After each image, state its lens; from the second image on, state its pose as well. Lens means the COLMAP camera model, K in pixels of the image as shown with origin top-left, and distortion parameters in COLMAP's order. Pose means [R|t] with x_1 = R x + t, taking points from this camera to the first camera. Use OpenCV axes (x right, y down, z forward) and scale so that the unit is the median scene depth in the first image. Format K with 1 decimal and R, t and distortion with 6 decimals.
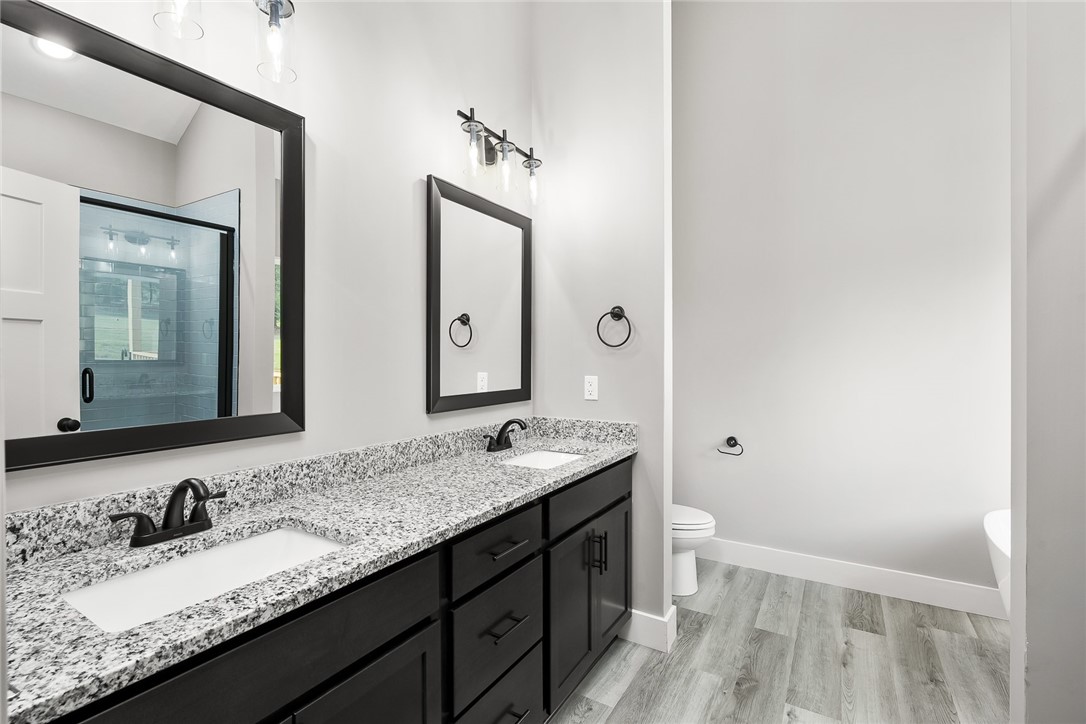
lens RADIAL K [[492.9, 0, 542.7], [0, 492.9, 356.7], [0, 0, 1]] dist [0.000219, -0.000004]
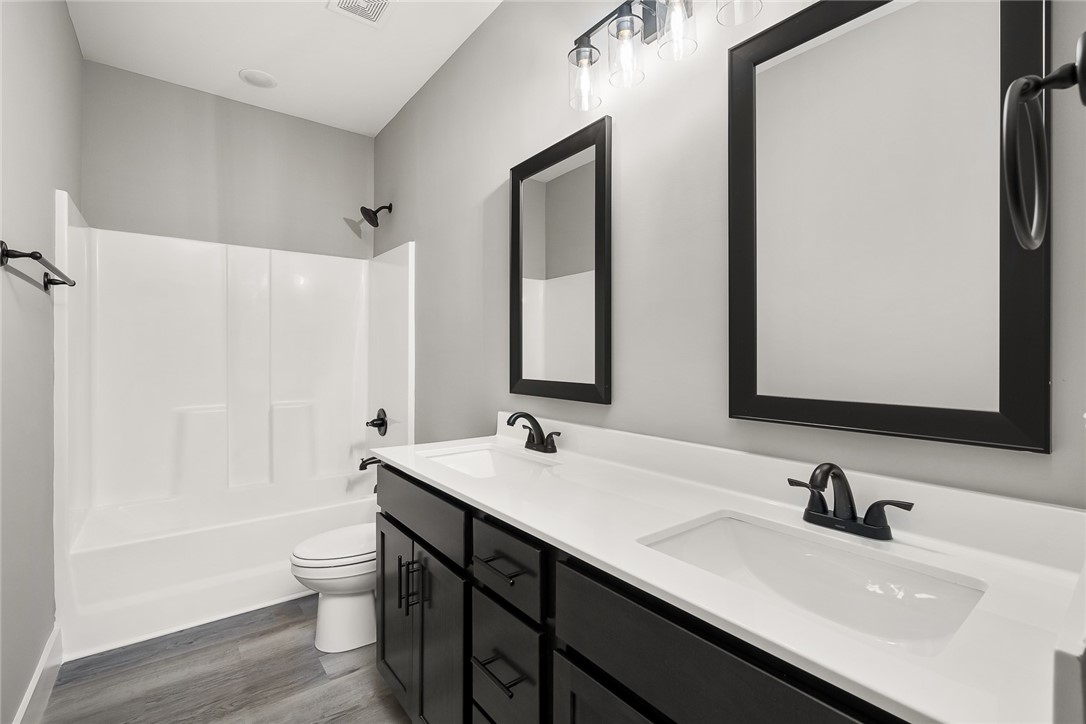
lens RADIAL K [[492.9, 0, 542.7], [0, 492.9, 356.7], [0, 0, 1]] dist [0.000219, -0.000004]
pose [[-0.364805, -0.000365, -0.931084, 0.678566], [-0.004768, 0.999988, 0.001476, 0.031730], [0.931072, 0.004978, -0.364803, 1.338397]]
